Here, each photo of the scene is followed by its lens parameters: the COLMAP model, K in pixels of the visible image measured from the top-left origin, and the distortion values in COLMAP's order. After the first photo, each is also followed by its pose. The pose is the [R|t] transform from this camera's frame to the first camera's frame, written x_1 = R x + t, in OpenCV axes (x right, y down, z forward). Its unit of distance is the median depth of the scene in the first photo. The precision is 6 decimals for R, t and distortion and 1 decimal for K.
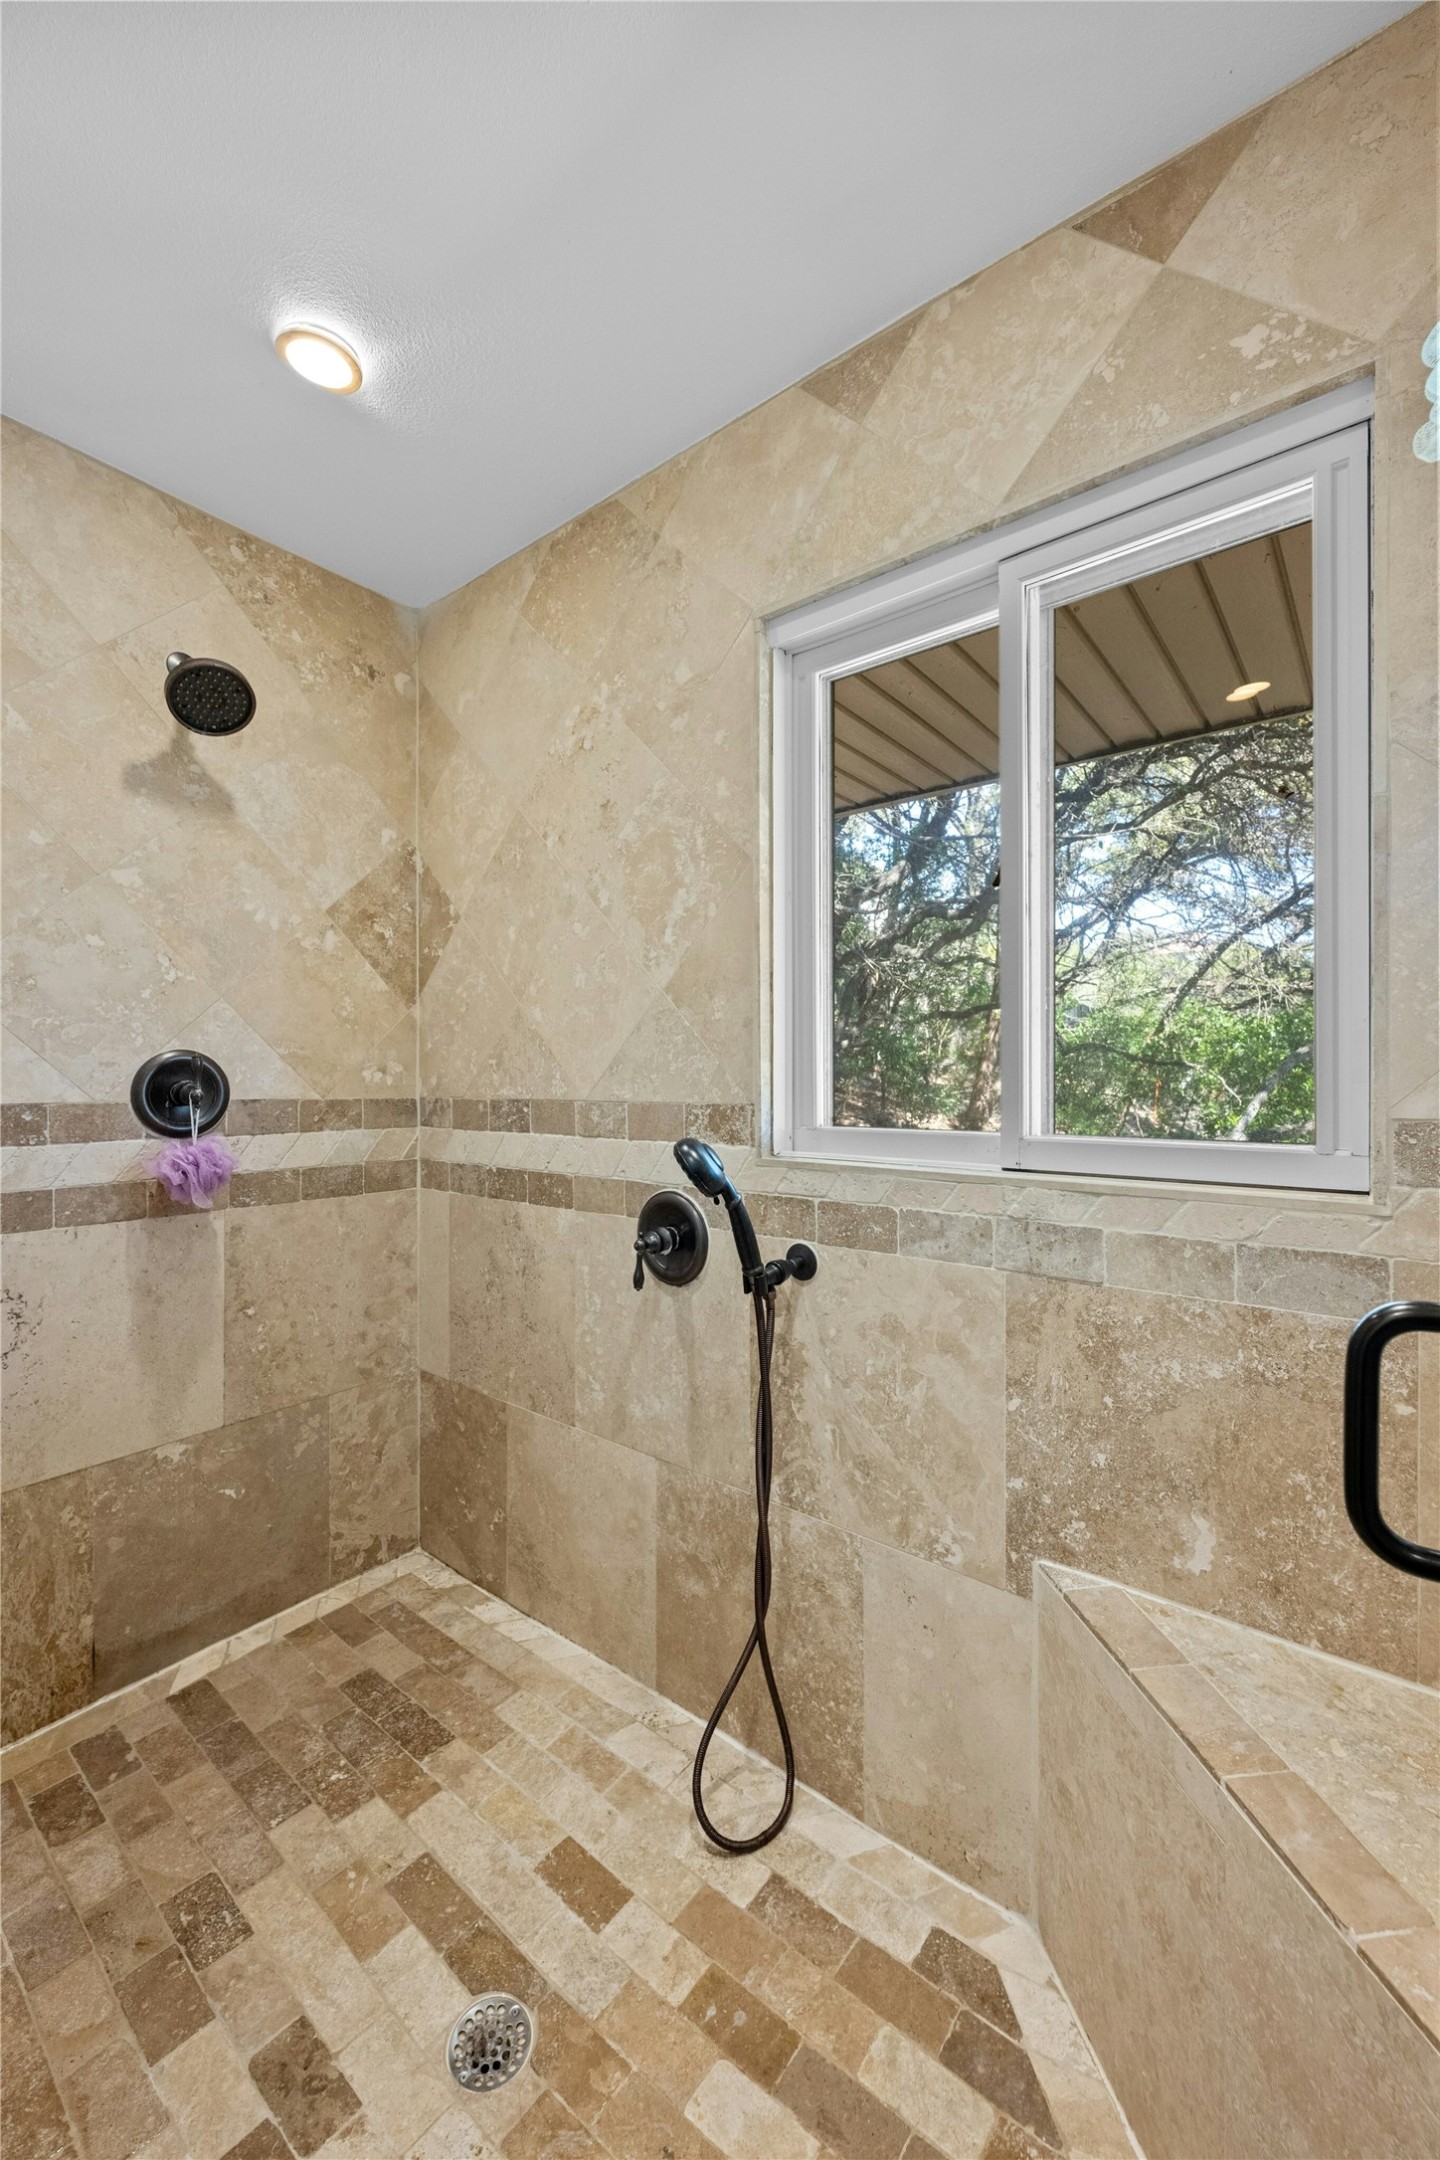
lens RADIAL K [[857.9, 0, 719.0], [0, 857.9, 1076.4], [0, 0, 1]] dist [0.000729, -0.000188]
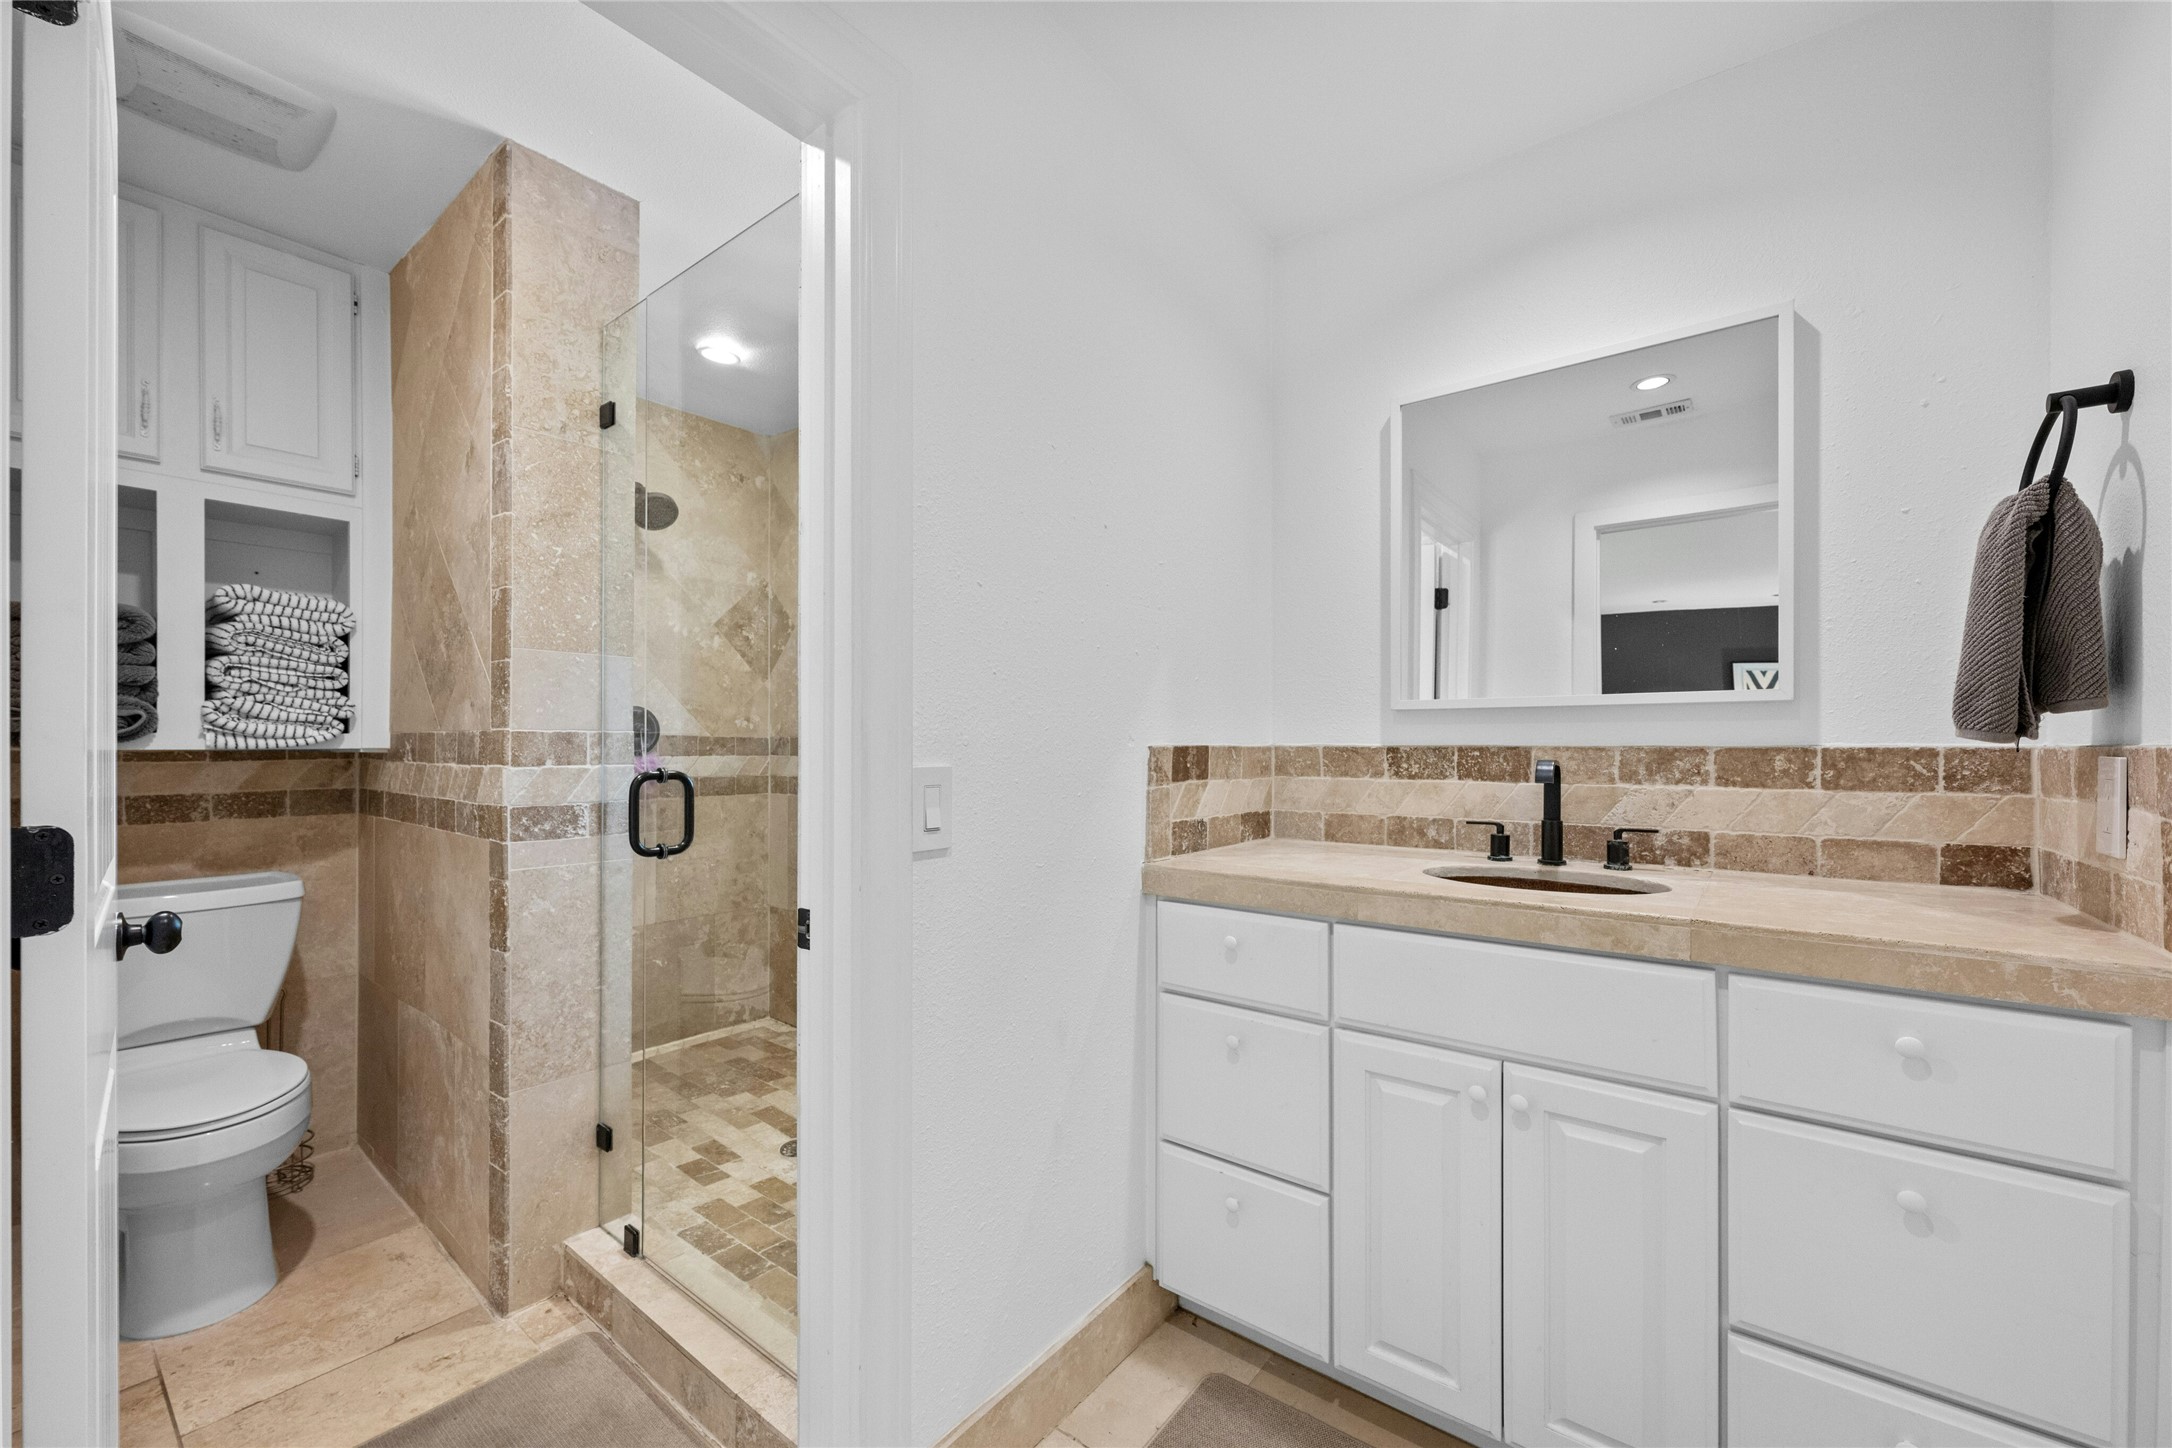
lens RADIAL K [[862.6, 0, 1086.3], [0, 862.6, 737.1], [0, 0, 1]] dist [0.000729, -0.000188]
pose [[0.999941, 0.000913, 0.010803, 0.241074], [-0.000845, 0.999980, -0.006239, 0.036193], [-0.010808, 0.006229, 0.999922, -0.664652]]
